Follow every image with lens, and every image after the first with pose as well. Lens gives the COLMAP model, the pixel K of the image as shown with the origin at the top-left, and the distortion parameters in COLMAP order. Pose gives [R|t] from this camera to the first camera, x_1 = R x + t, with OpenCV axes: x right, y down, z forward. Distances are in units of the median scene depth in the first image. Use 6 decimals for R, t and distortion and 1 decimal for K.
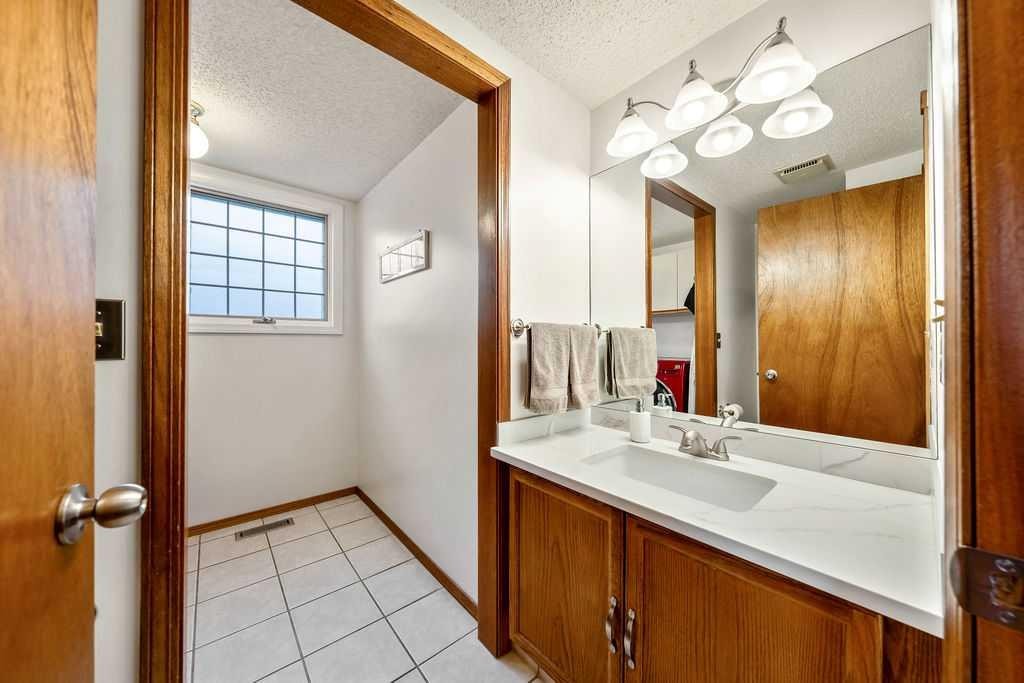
lens RADIAL K [[351.3, 0, 528.1], [0, 351.3, 346.1], [0, 0, 1]] dist [-0.000234, -0.000218]
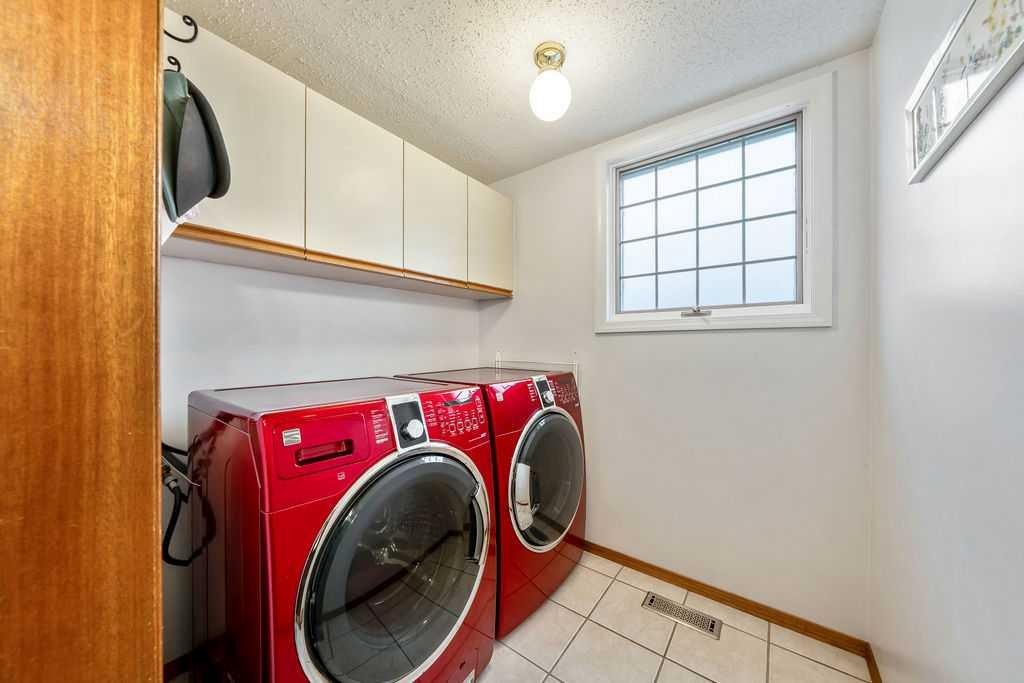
lens RADIAL K [[351.3, 0, 510.0], [0, 351.3, 343.0], [0, 0, 1]] dist [-0.000234, -0.000218]
pose [[0.163847, 0.002198, -0.986483, -0.085027], [0.002755, 0.999993, 0.002686, -0.009598], [0.986482, -0.003158, 0.163839, 0.384488]]
